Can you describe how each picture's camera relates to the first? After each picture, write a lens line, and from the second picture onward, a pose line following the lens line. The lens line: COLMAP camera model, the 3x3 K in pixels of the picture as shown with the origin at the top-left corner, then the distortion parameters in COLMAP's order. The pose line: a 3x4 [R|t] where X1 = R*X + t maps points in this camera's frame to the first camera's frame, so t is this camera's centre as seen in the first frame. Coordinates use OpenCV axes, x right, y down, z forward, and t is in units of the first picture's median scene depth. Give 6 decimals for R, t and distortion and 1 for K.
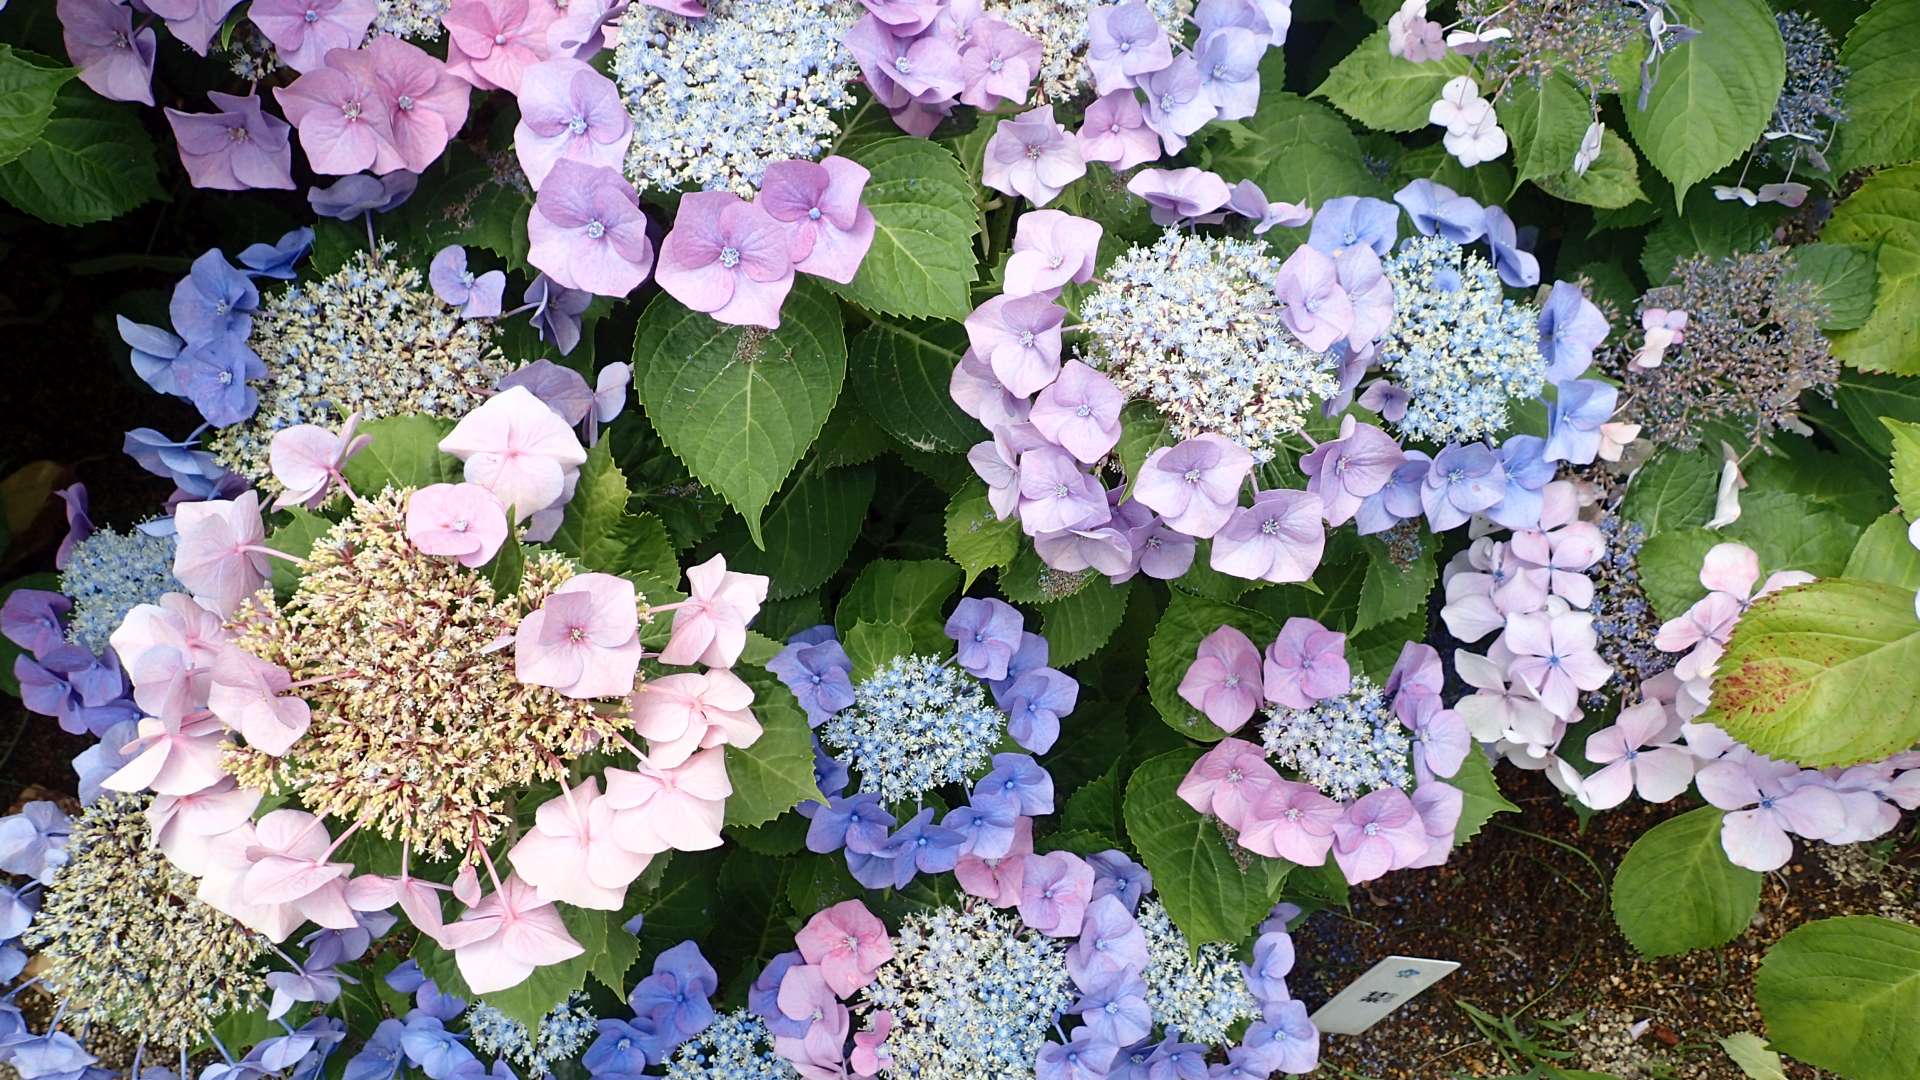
lens RADIAL K [[1417.7, 0, 960.0], [0, 1417.7, 540.0], [0, 0, 1]] dist [0.010782, -0.008602]
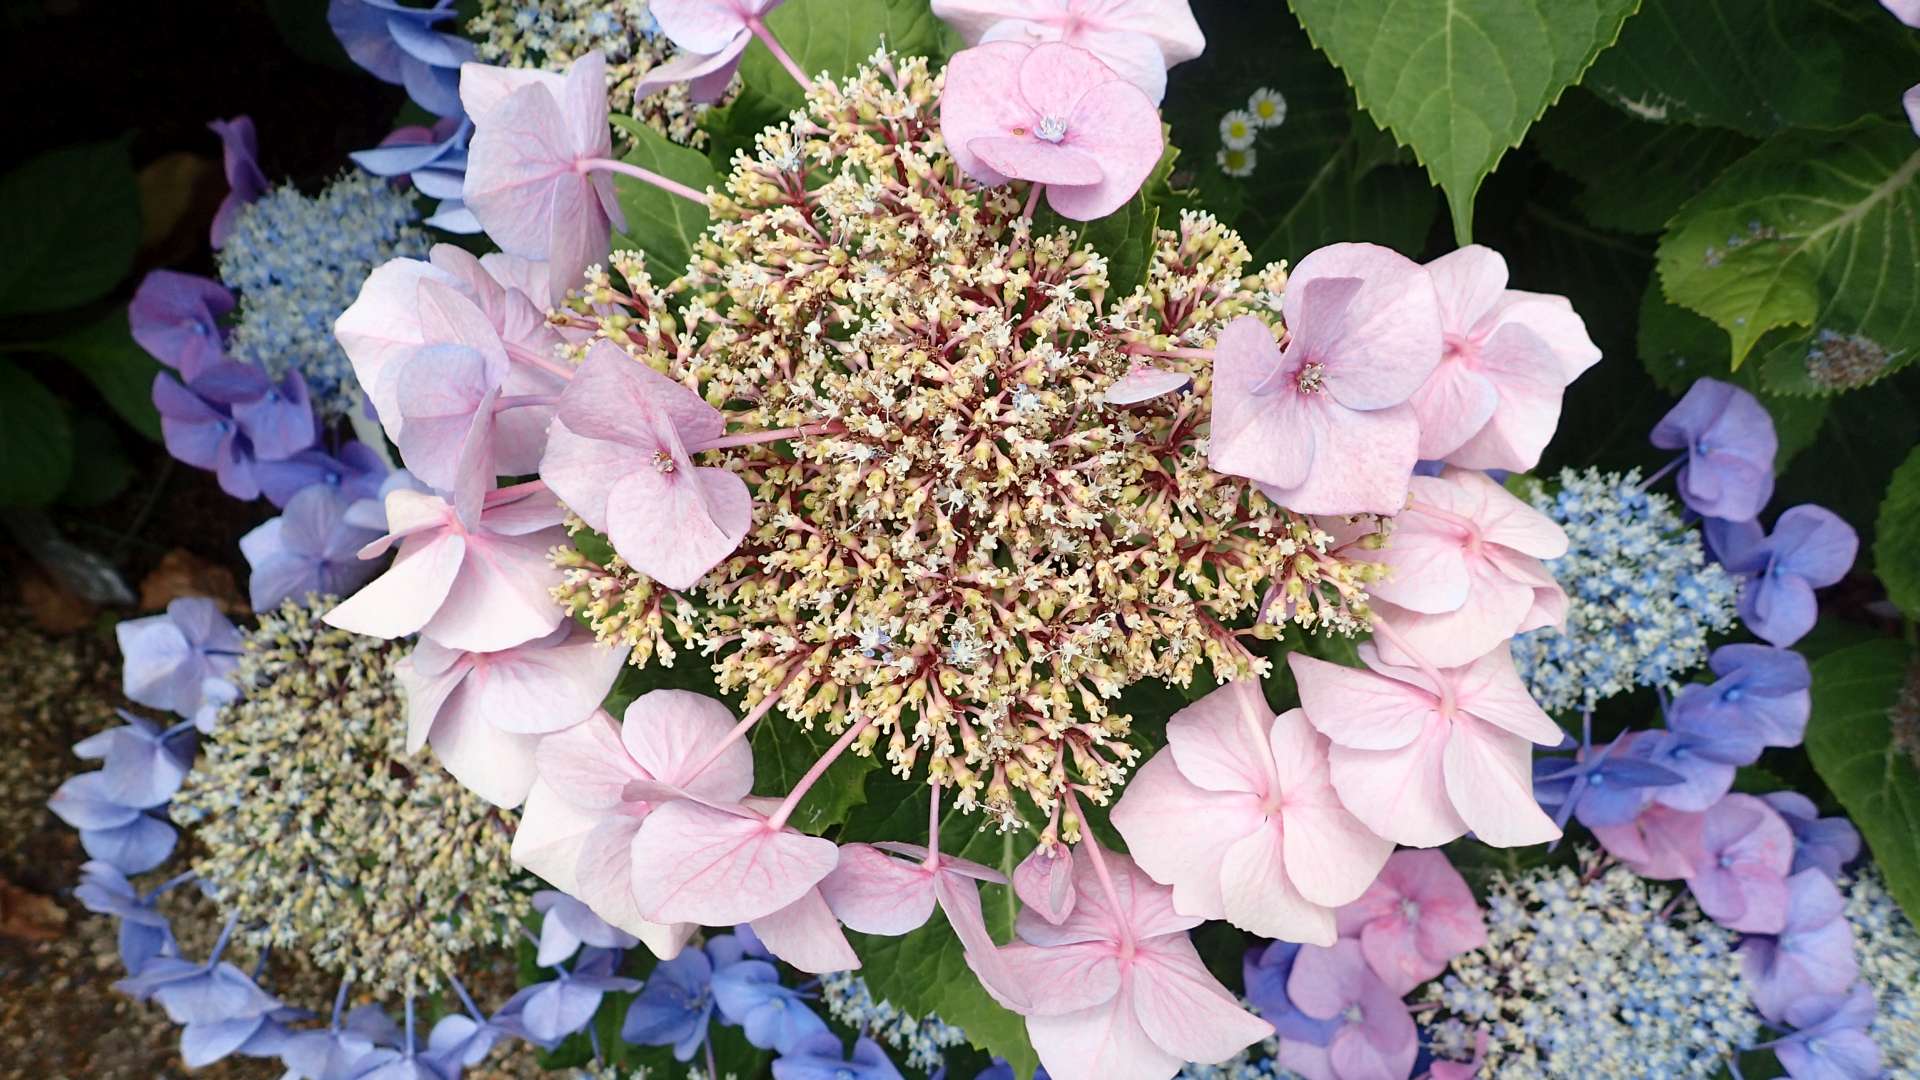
lens RADIAL K [[1417.7, 0, 960.0], [0, 1417.7, 540.0], [0, 0, 1]] dist [0.010782, -0.008602]
pose [[0.995112, 0.073248, -0.066236, -0.269608], [-0.063781, 0.988762, 0.135210, 0.049276], [0.075396, -0.130324, 0.988601, 0.406631]]
